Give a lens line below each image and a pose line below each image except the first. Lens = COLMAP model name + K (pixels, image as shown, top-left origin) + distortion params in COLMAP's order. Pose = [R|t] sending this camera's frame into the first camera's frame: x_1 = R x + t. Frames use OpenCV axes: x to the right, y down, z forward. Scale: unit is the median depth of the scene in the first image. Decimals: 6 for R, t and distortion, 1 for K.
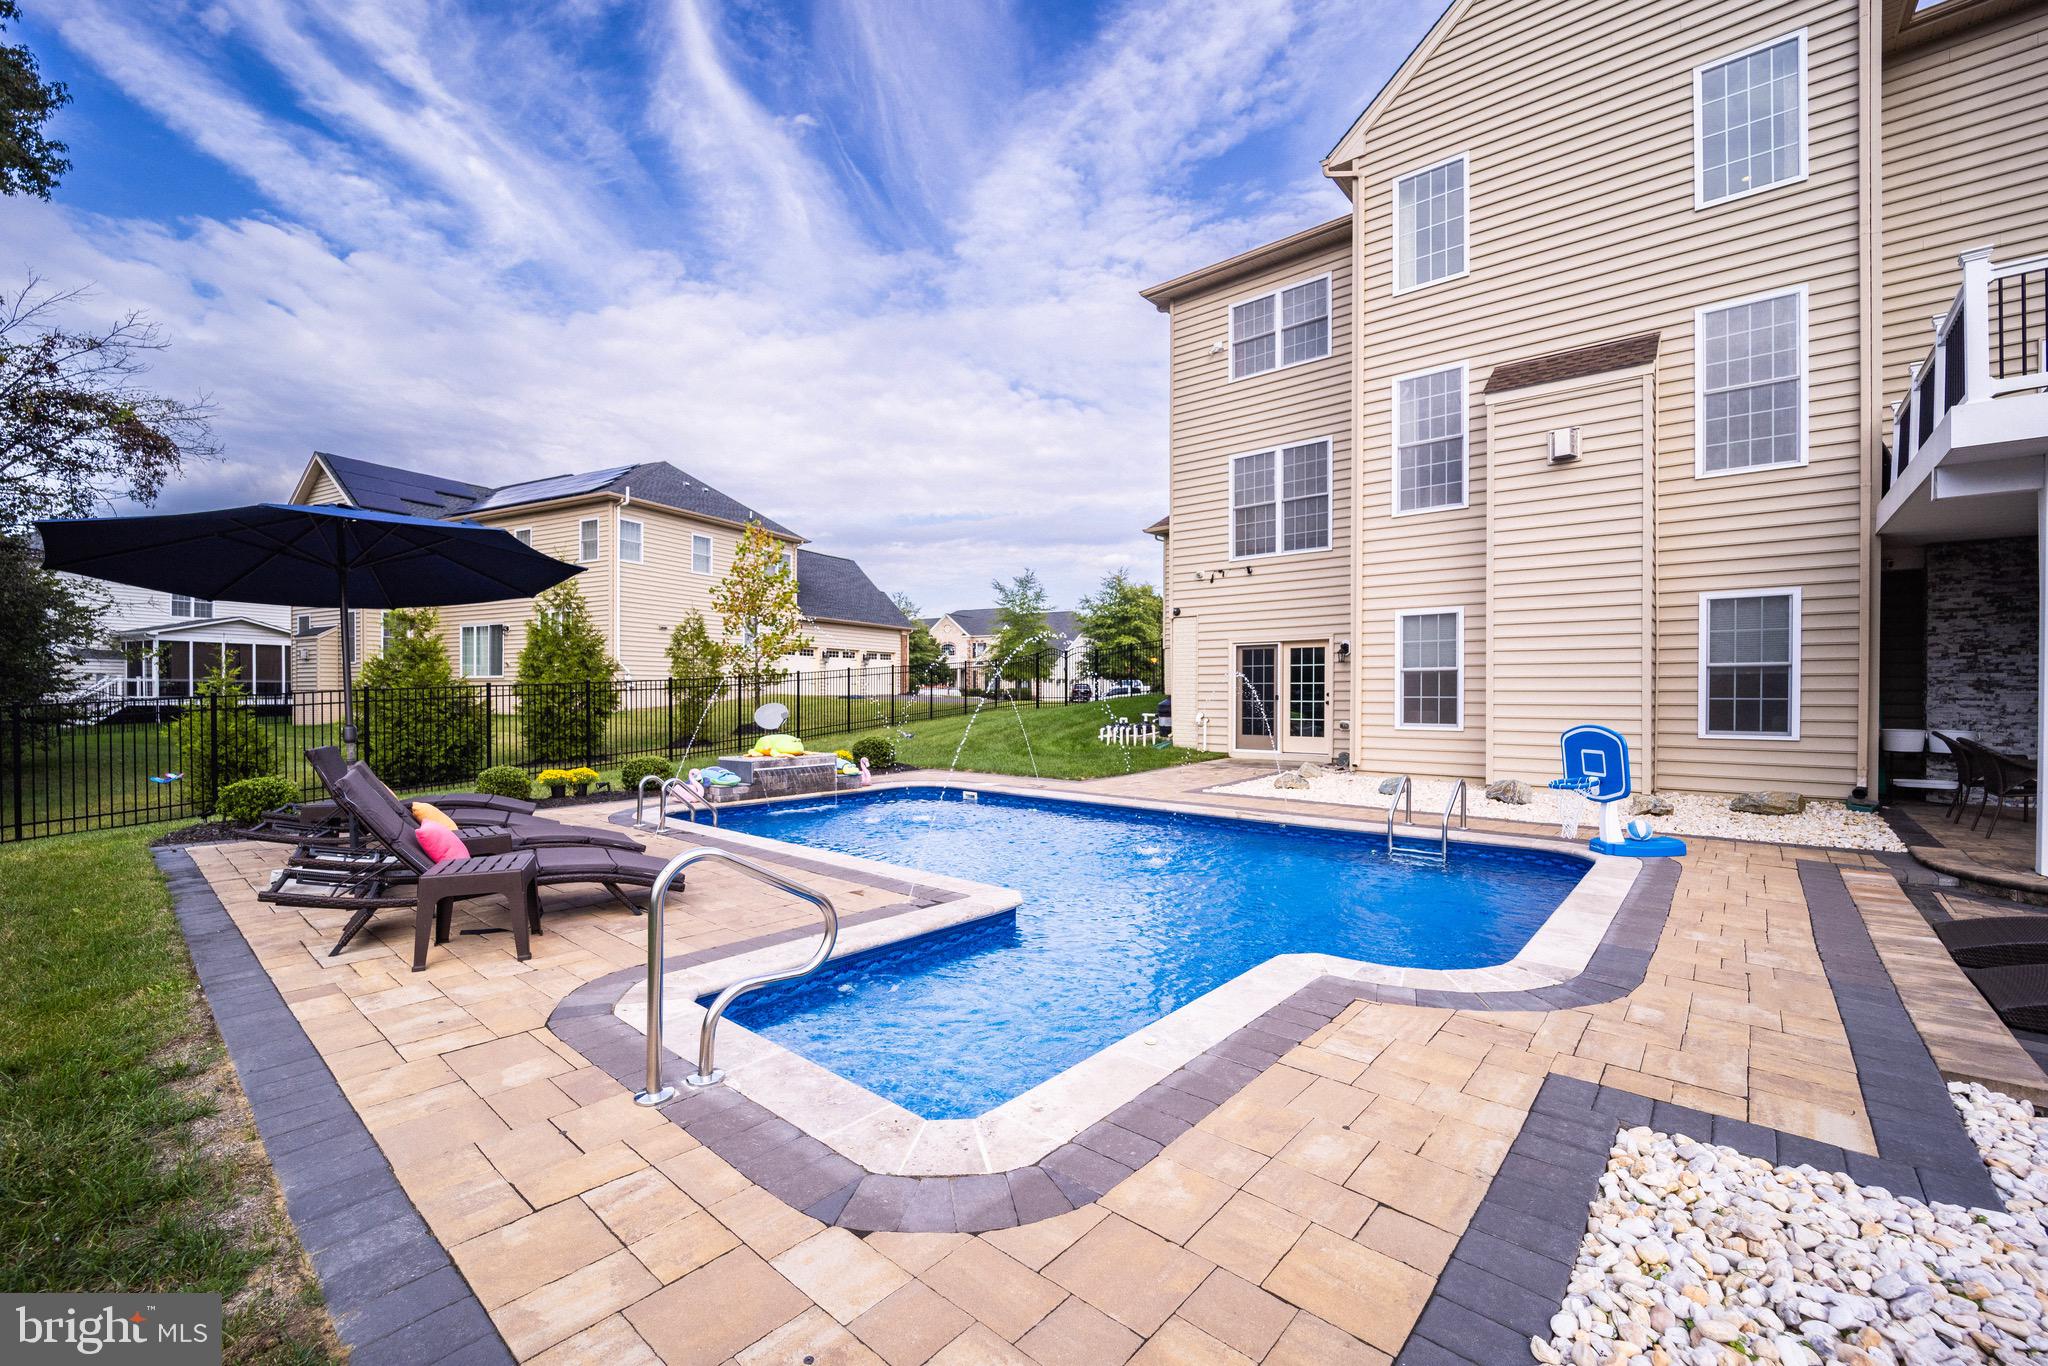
lens RADIAL K [[837.8, 0, 1023.8], [0, 837.8, 700.3], [0, 0, 1]] dist [-0.019869, -0.000992]
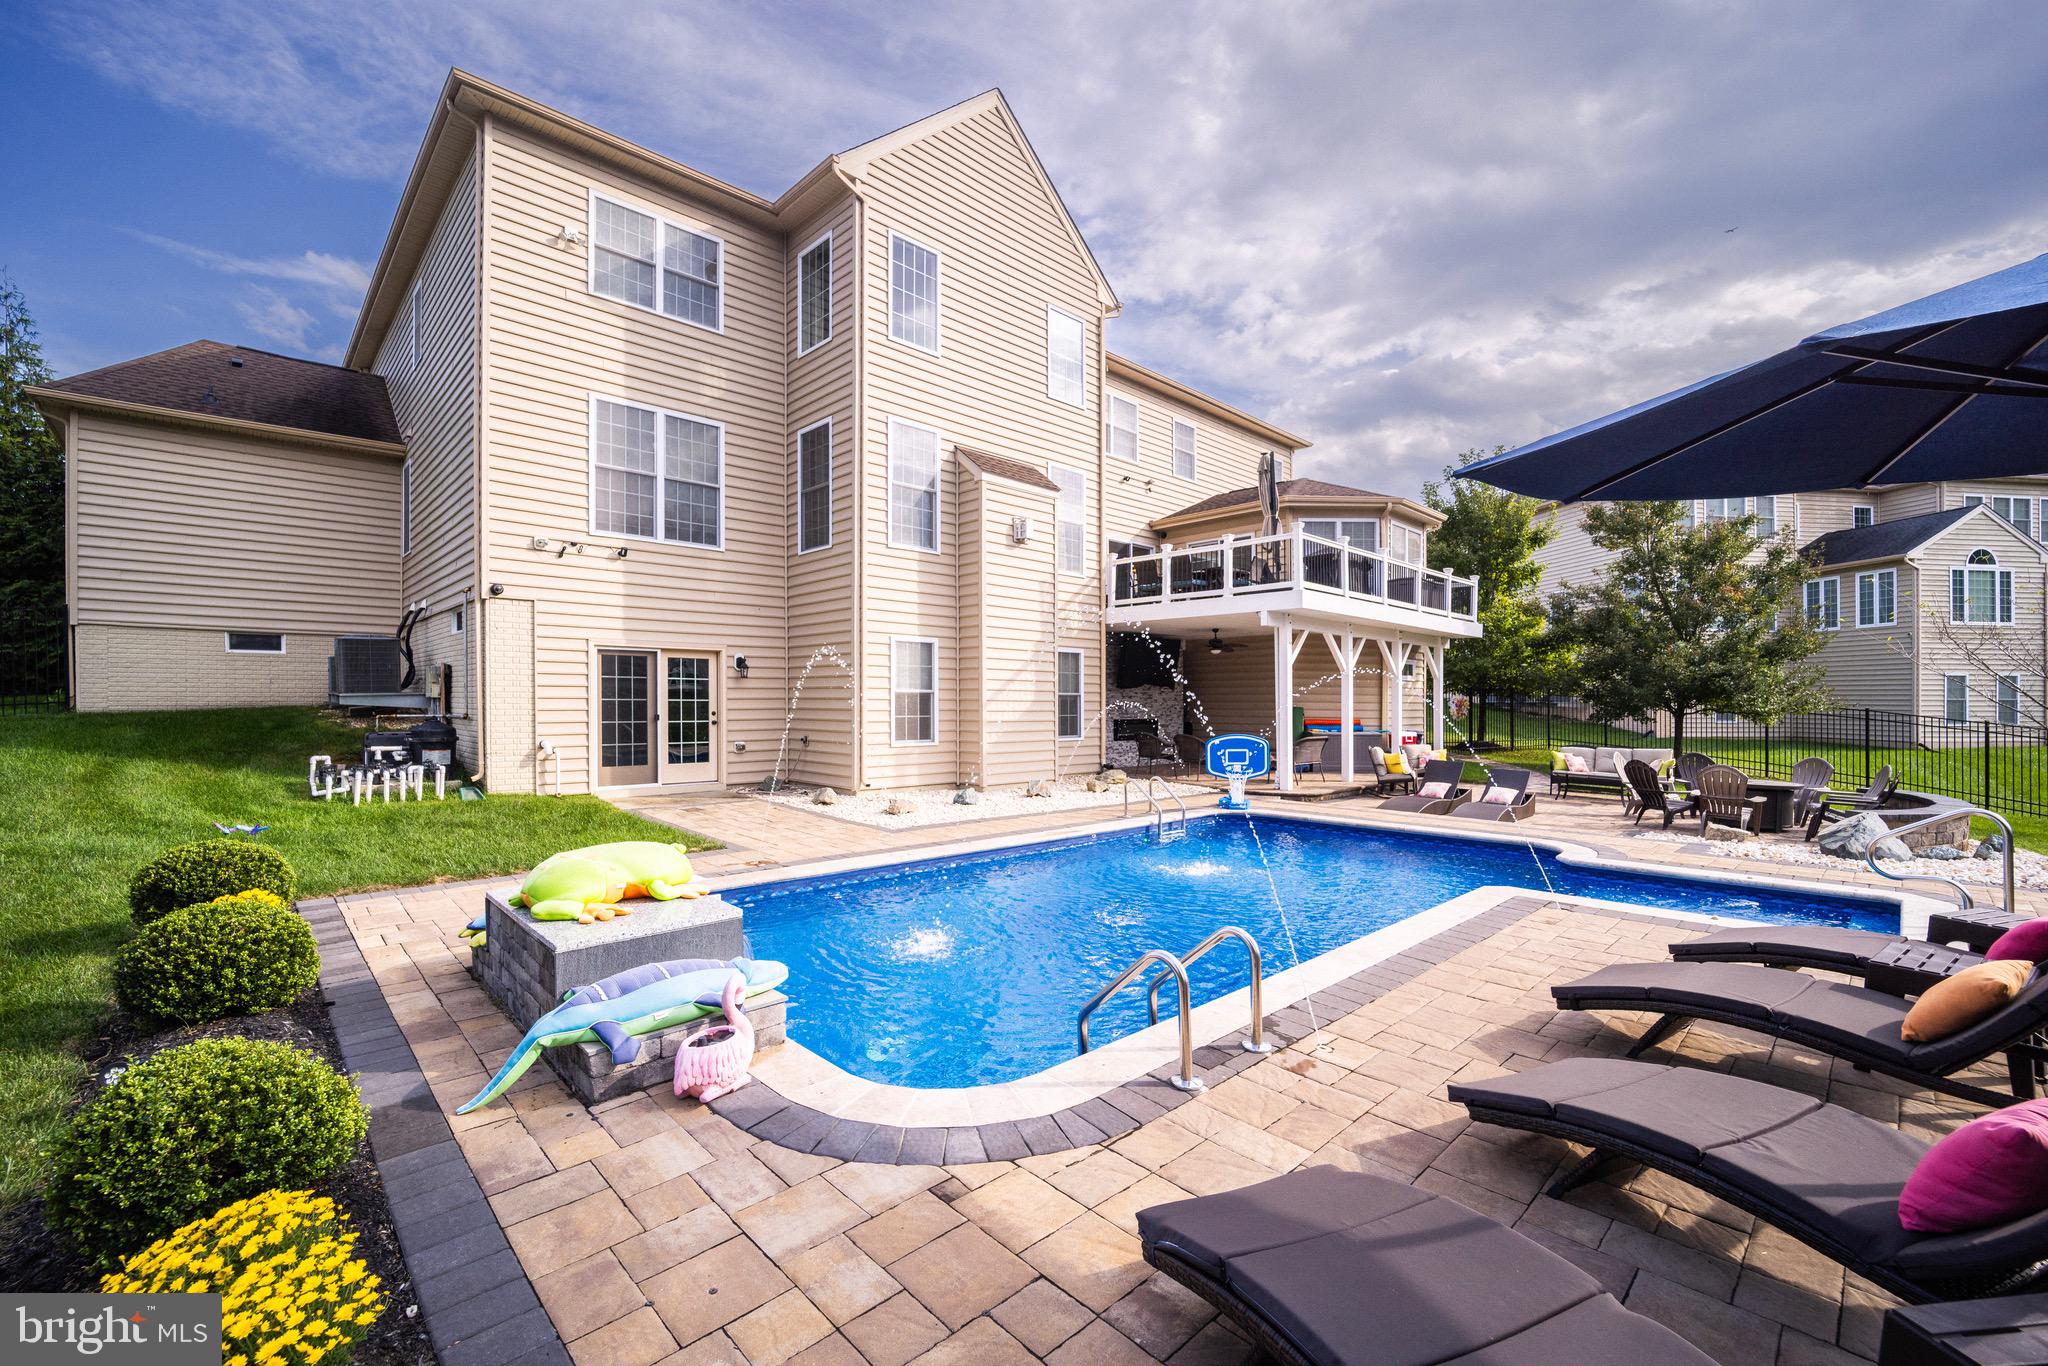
lens RADIAL K [[837.8, 0, 1027.7], [0, 837.8, 699.9], [0, 0, 1]] dist [-0.019869, -0.000992]
pose [[0.093822, 0.004104, 0.995581, -0.775536], [0.004144, 0.999981, -0.004513, -0.025653], [-0.995580, 0.004549, 0.093803, 0.946555]]
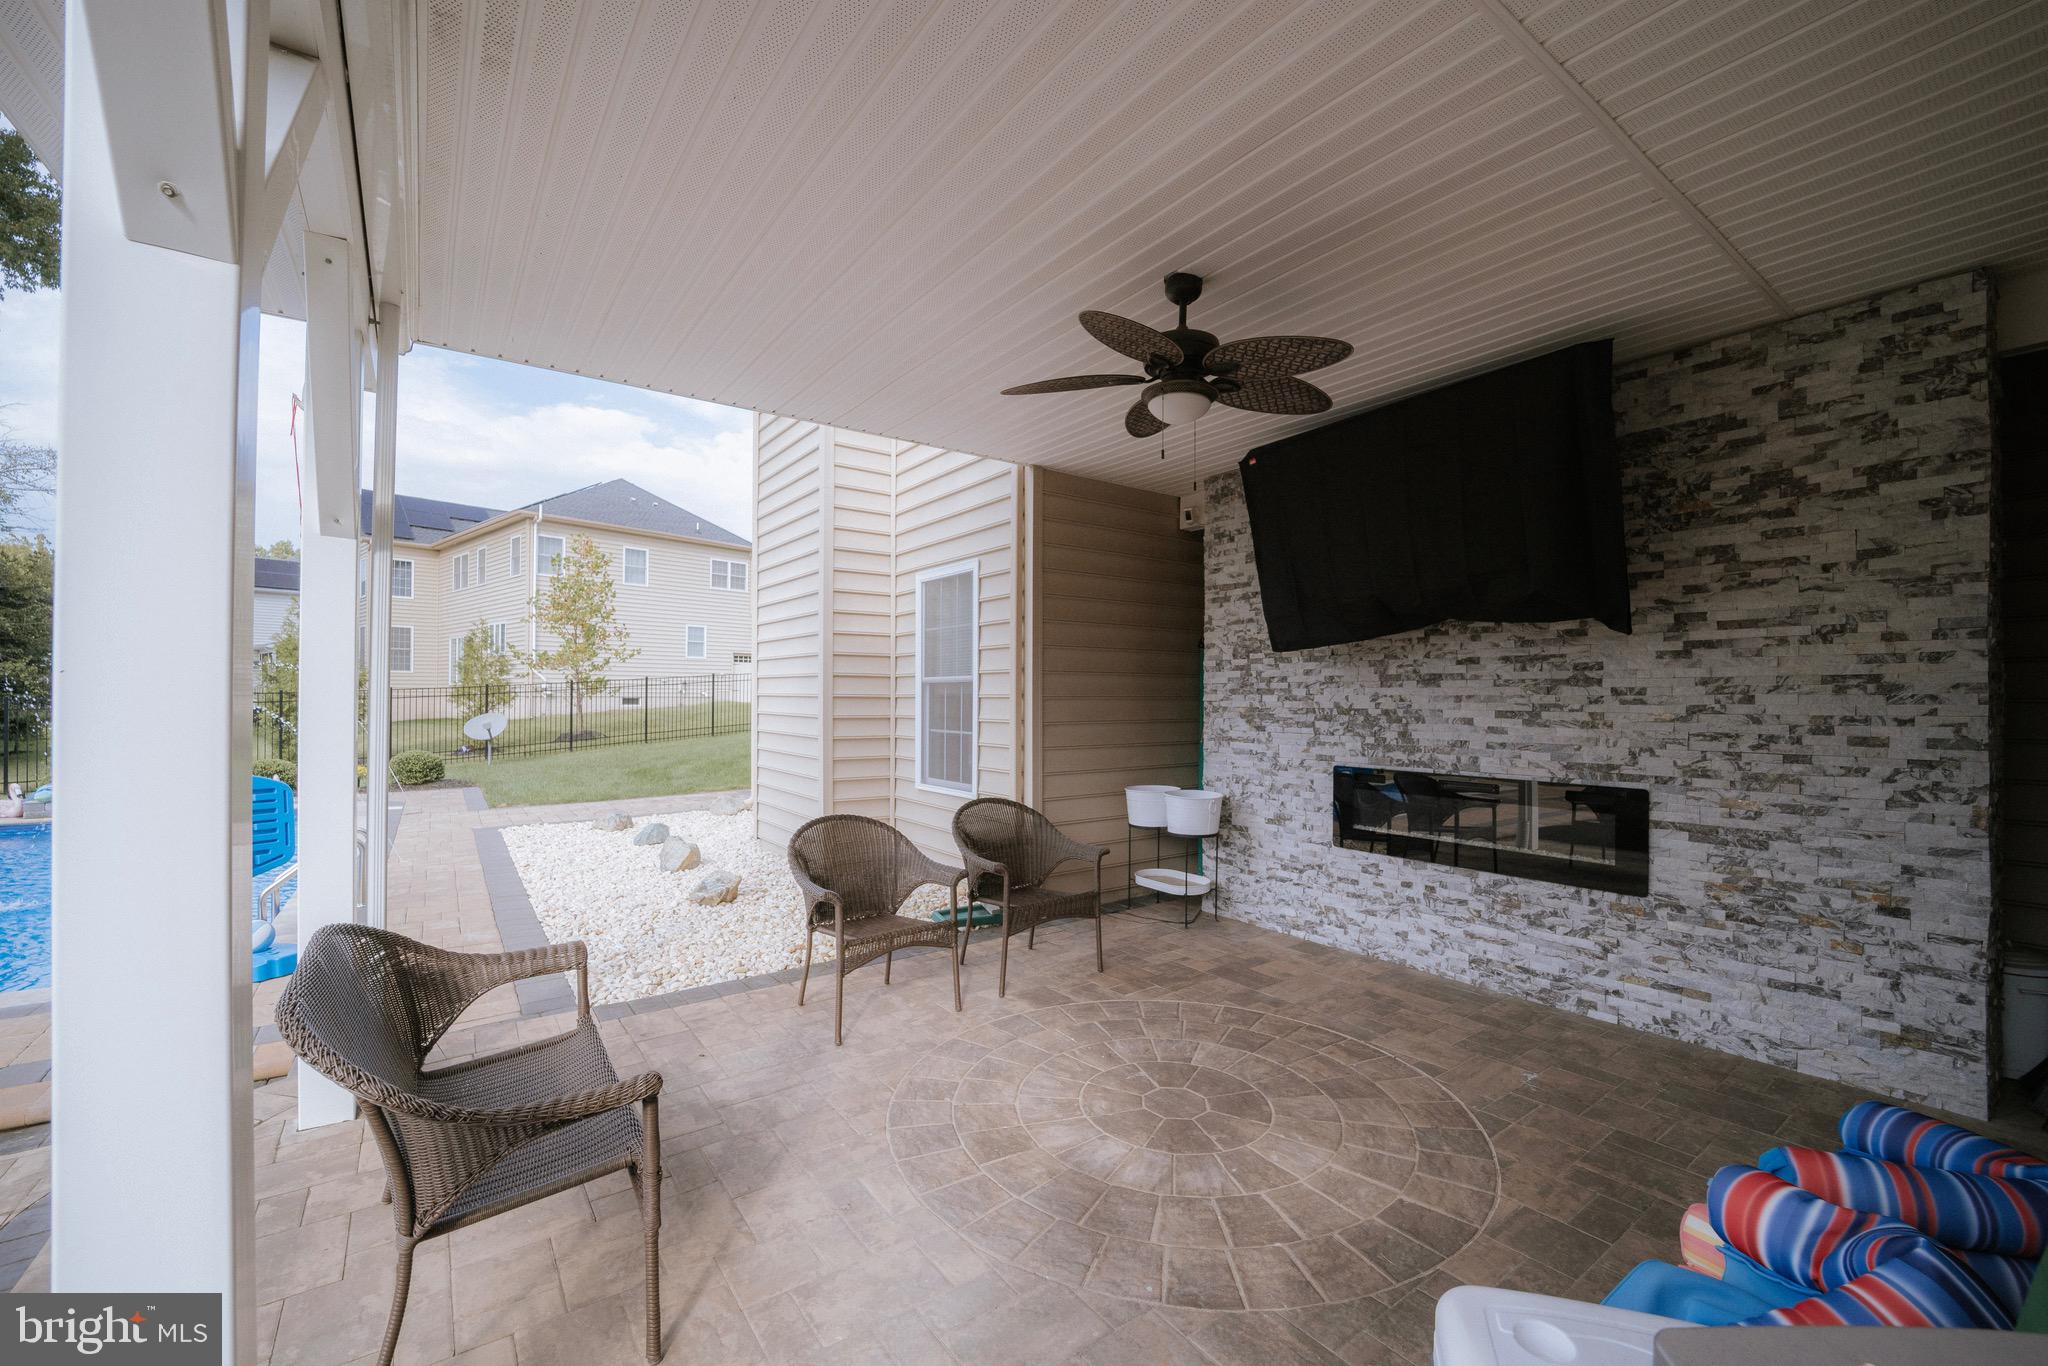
lens RADIAL K [[837.8, 0, 1014.5], [0, 837.8, 692.1], [0, 0, 1]] dist [-0.019869, -0.000992]
pose [[0.971325, 0.005627, -0.237690, 1.122761], [-0.009477, 0.999842, -0.015057, -0.024317], [0.237568, 0.016878, 0.971224, 0.374872]]
